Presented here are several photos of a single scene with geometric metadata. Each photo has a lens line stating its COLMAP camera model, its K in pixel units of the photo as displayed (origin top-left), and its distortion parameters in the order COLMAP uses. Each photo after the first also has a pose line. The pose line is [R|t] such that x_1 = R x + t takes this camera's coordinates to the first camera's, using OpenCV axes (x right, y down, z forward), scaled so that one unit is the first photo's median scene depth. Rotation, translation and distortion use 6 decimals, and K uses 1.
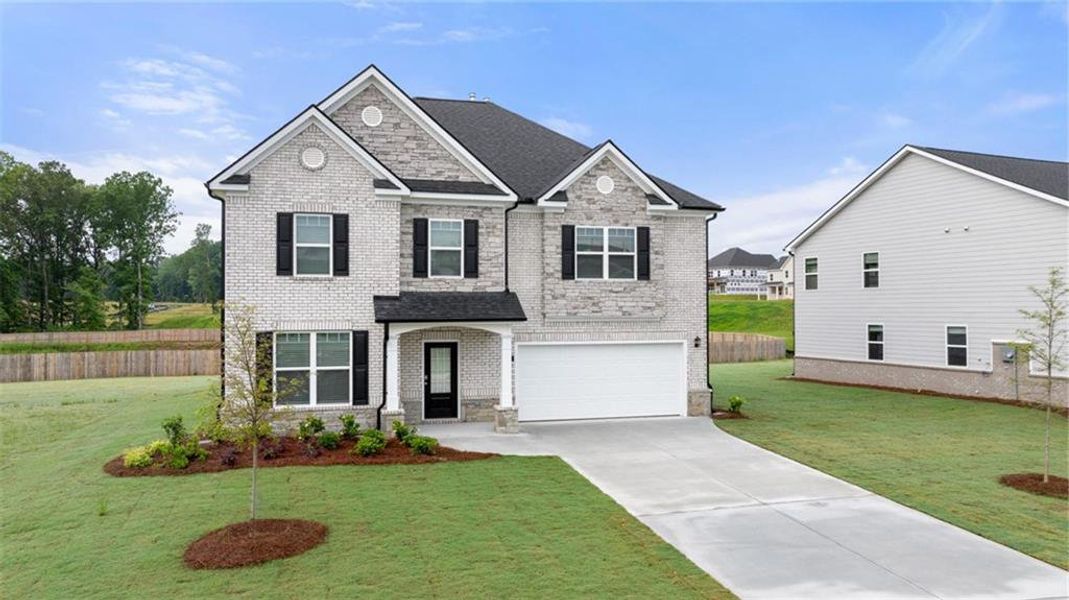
lens RADIAL K [[737.1, 0, 534.5], [0, 737.1, 300.0], [0, 0, 1]] dist [-0.007053, -0.001545]
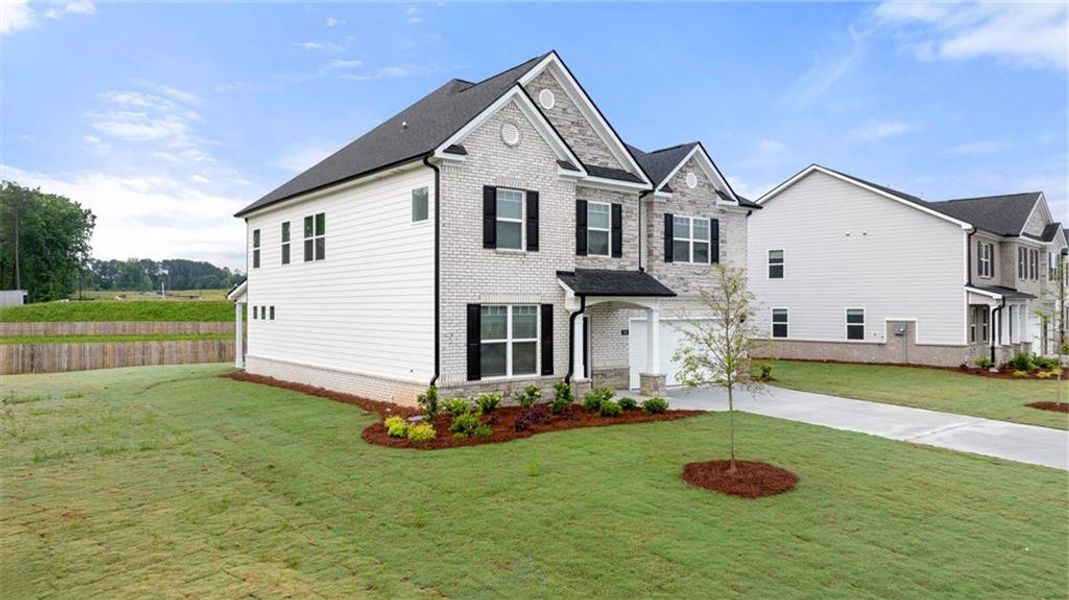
lens RADIAL K [[737.1, 0, 534.5], [0, 737.1, 300.0], [0, 0, 1]] dist [-0.007053, -0.001545]
pose [[0.922310, 0.007434, 0.386378, -0.617236], [-0.008965, 0.999957, 0.002159, 0.031678], [-0.386346, -0.005455, 0.922338, 0.041264]]
